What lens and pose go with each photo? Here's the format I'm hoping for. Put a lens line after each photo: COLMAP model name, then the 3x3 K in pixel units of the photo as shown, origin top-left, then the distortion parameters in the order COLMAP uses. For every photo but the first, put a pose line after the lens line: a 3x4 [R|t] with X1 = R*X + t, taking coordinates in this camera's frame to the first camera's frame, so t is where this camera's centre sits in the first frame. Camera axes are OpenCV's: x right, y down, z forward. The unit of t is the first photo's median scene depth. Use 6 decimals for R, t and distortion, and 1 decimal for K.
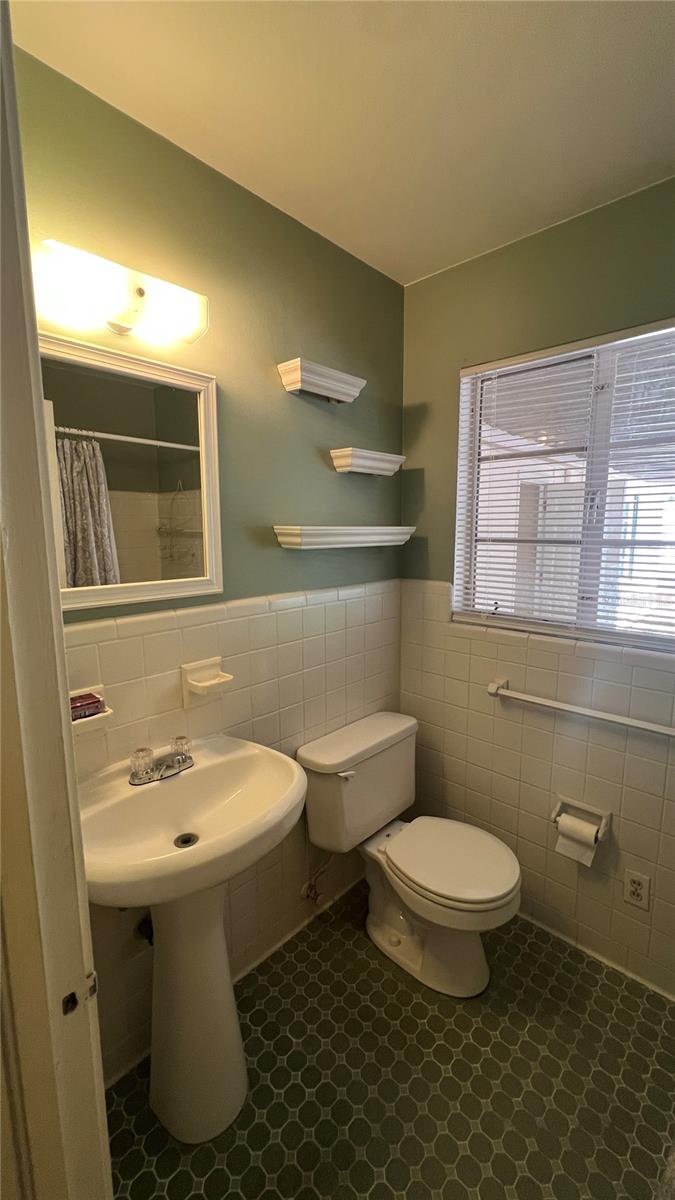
lens RADIAL K [[480.2, 0, 337.5], [0, 480.2, 600.0], [0, 0, 1]] dist [-0.001268, 0.000936]
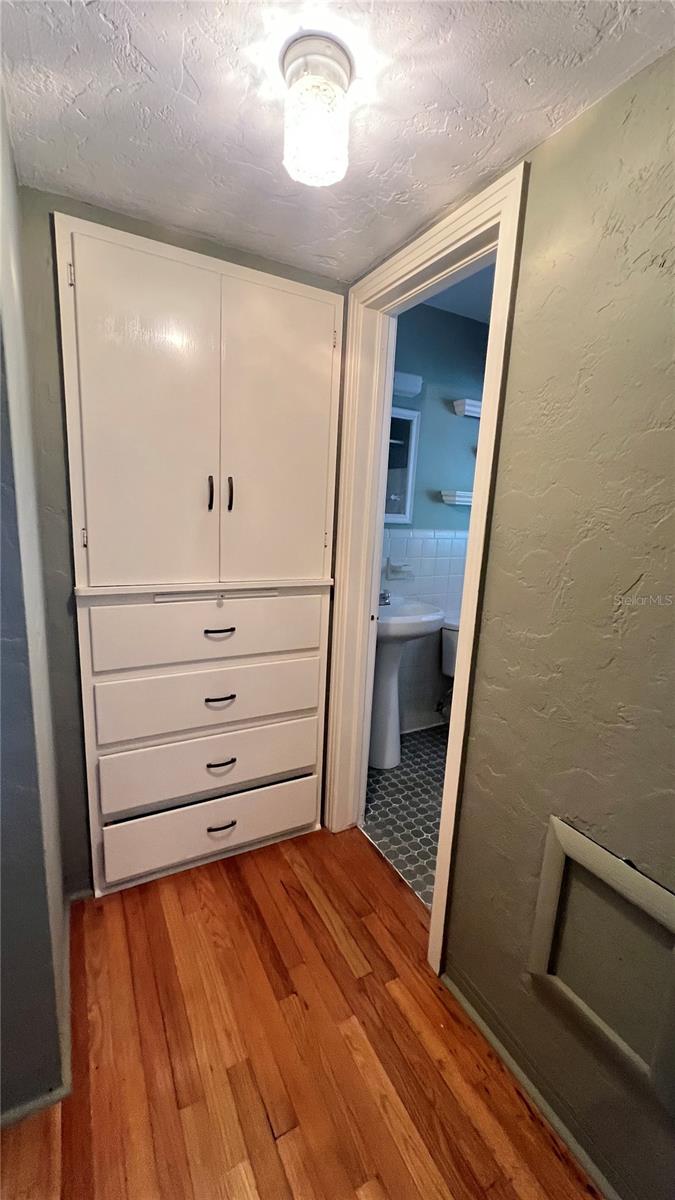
lens RADIAL K [[480.2, 0, 337.5], [0, 480.2, 600.0], [0, 0, 1]] dist [-0.001268, 0.000936]
pose [[0.948678, 0.102137, -0.299295, 0.105854], [-0.093922, 0.994704, 0.041744, 0.257565], [0.301974, -0.011491, 0.953247, -1.070496]]
